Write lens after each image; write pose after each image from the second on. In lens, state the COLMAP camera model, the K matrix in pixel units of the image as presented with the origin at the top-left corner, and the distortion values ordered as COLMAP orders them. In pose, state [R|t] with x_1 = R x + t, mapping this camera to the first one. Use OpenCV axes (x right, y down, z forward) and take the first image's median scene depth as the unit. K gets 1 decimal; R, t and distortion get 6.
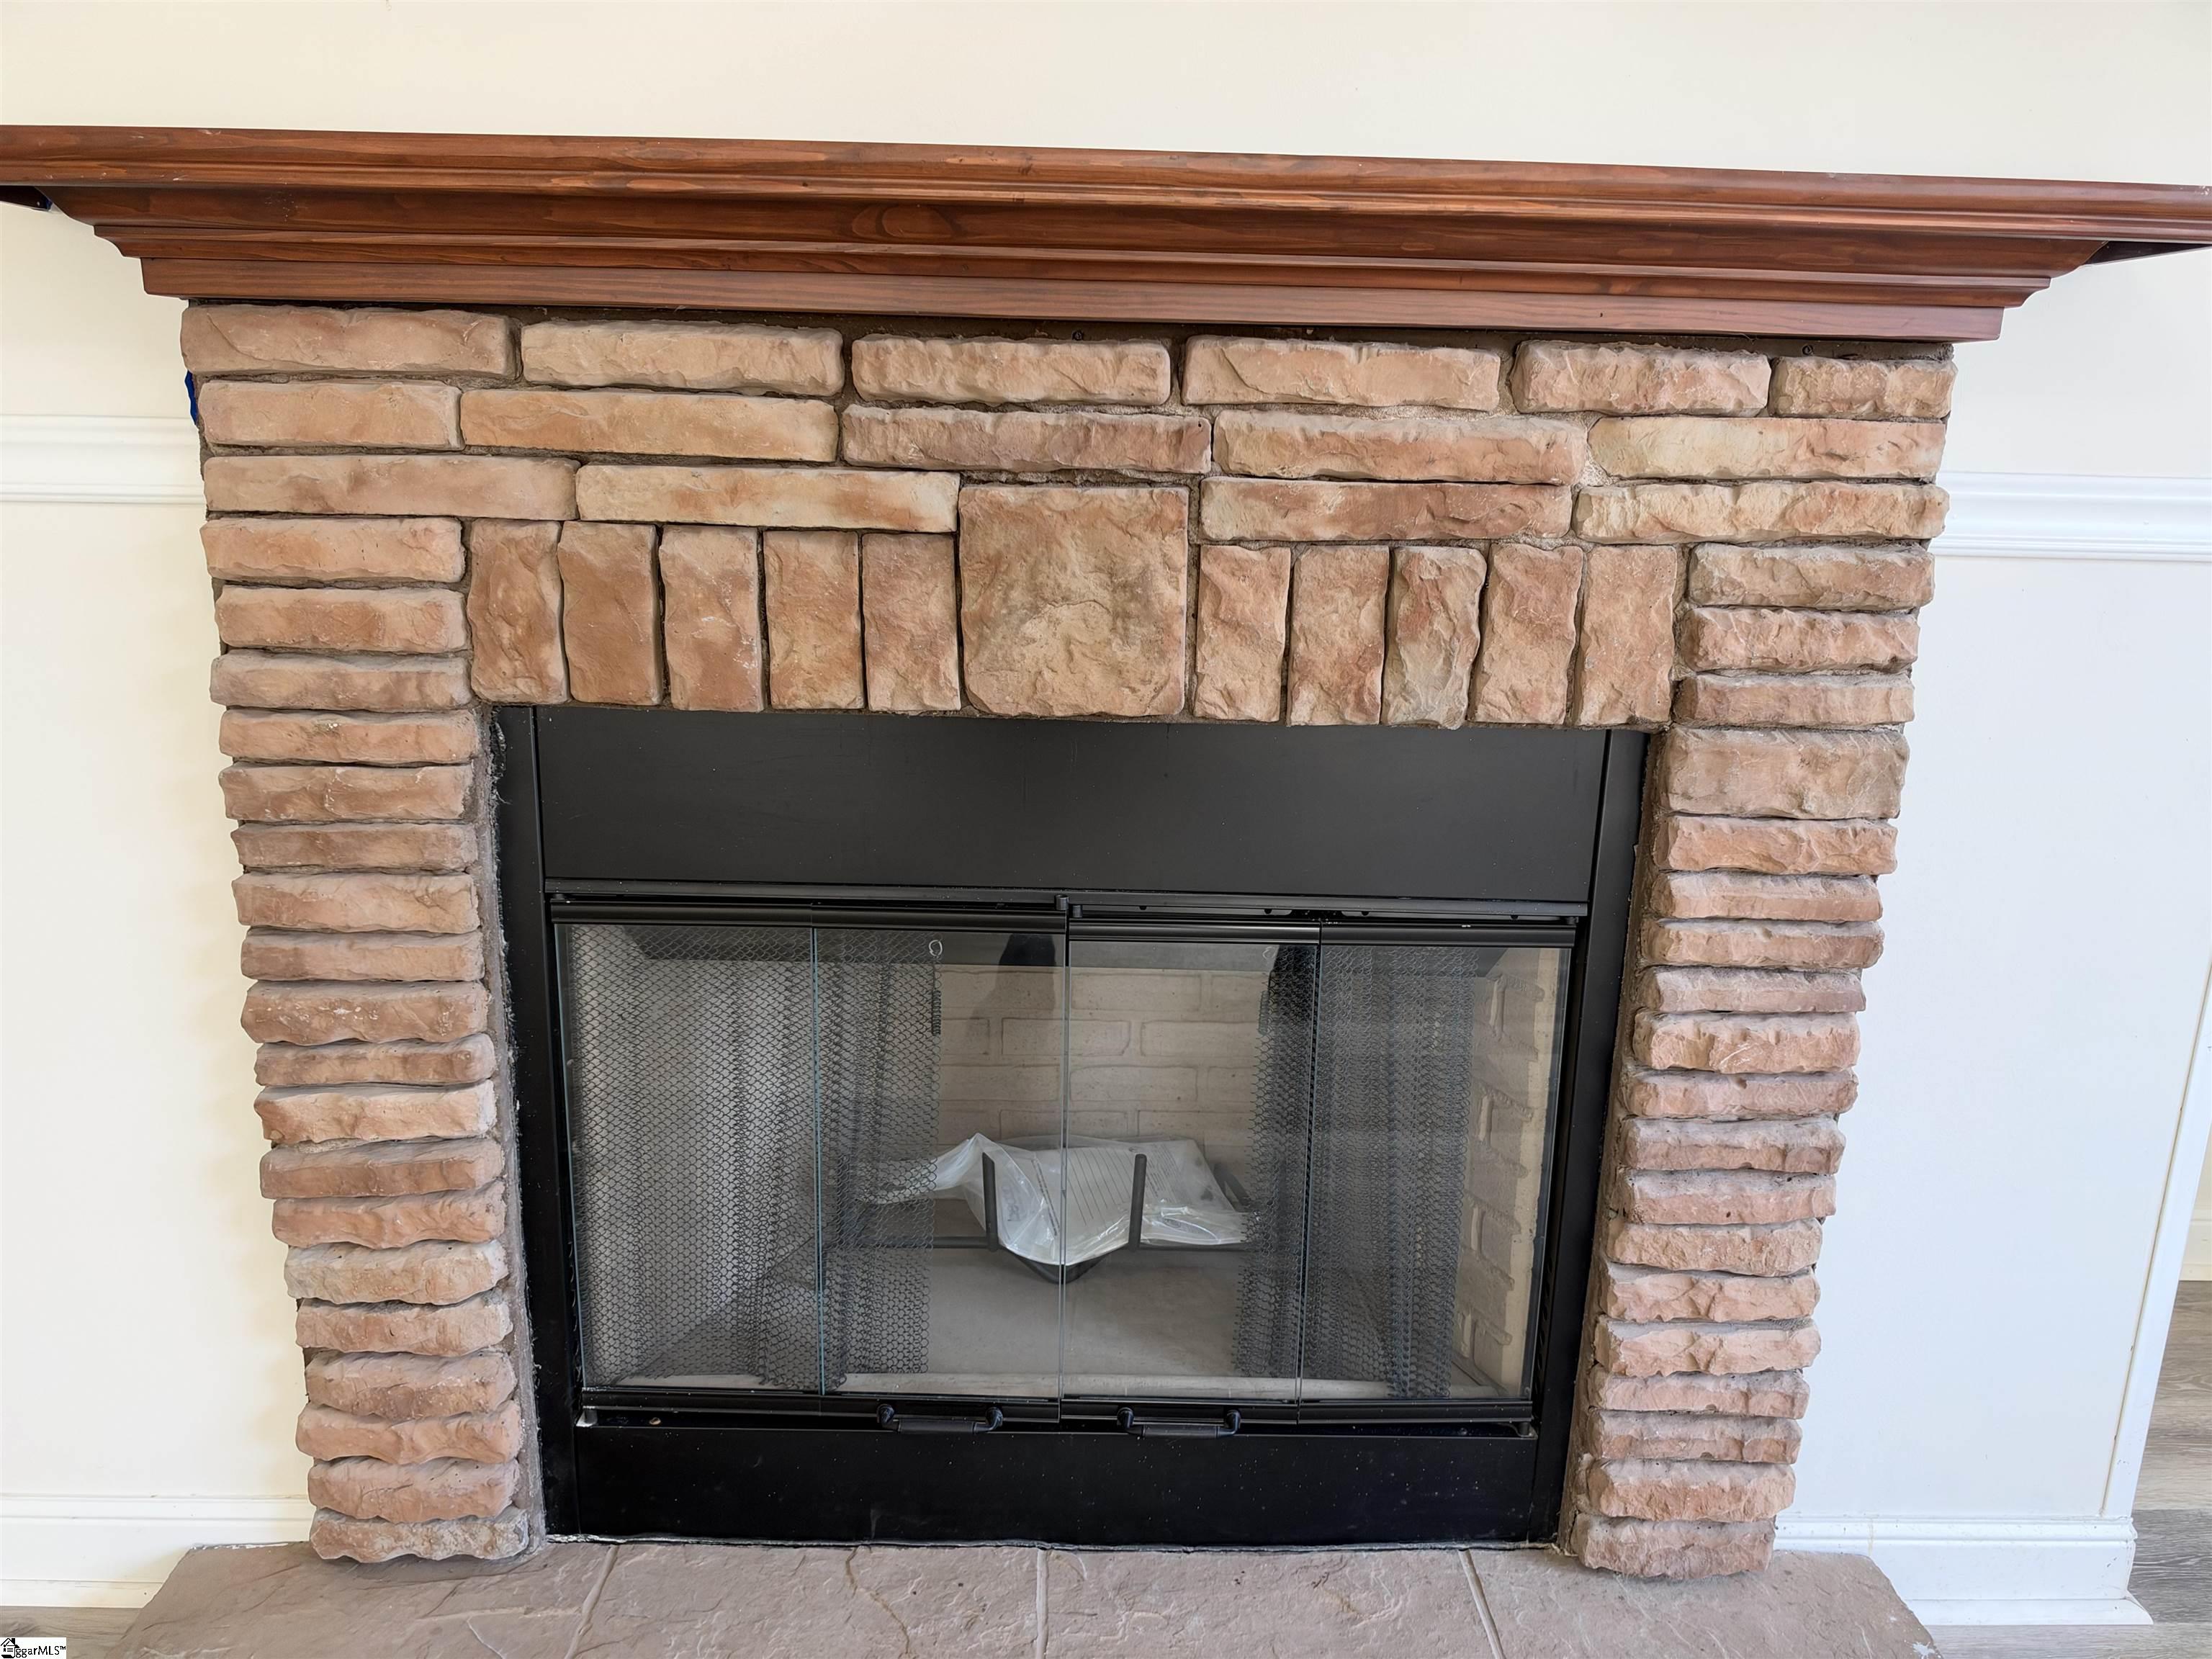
lens RADIAL K [[1585.7, 0, 1085.3], [0, 1585.7, 821.4], [0, 0, 1]] dist [0.058754, -0.075276]
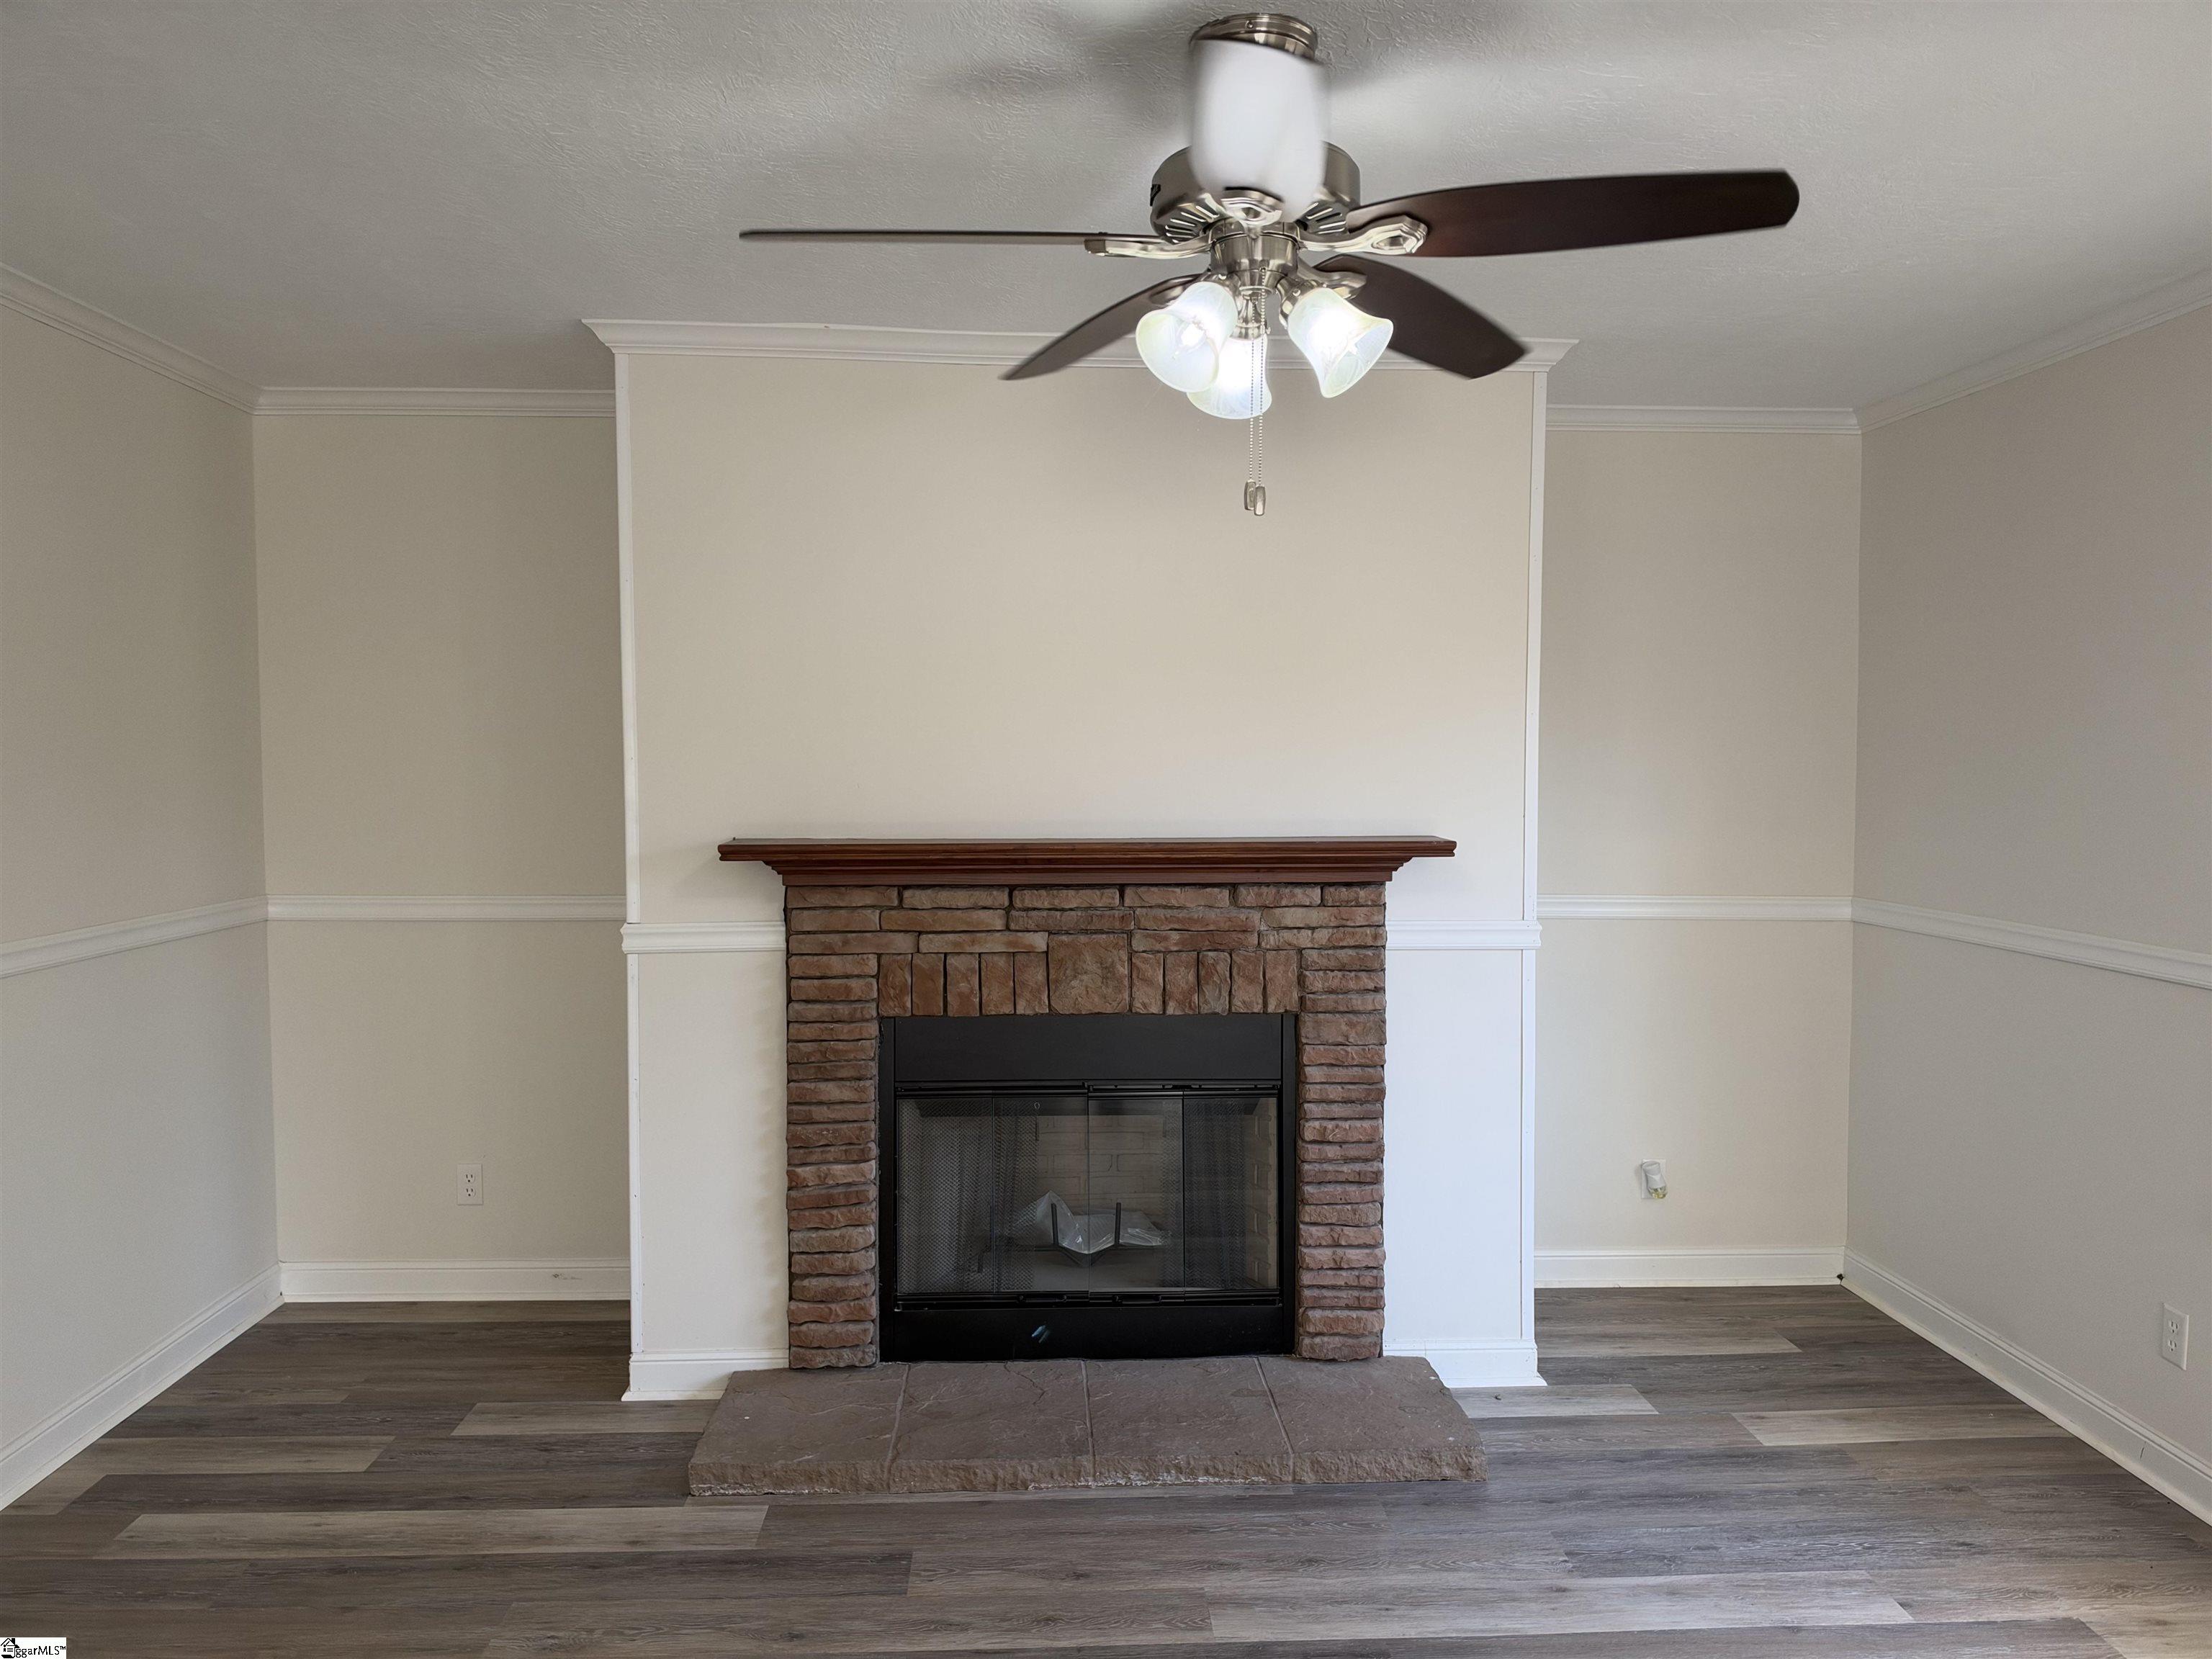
lens RADIAL K [[1585.7, 0, 1116.6], [0, 1585.7, 776.4], [0, 0, 1]] dist [0.058754, -0.075276]
pose [[0.999062, -0.023926, 0.036084, -0.048757], [0.030940, 0.977541, -0.208462, 0.105714], [-0.030286, 0.209383, 0.977365, -1.792022]]
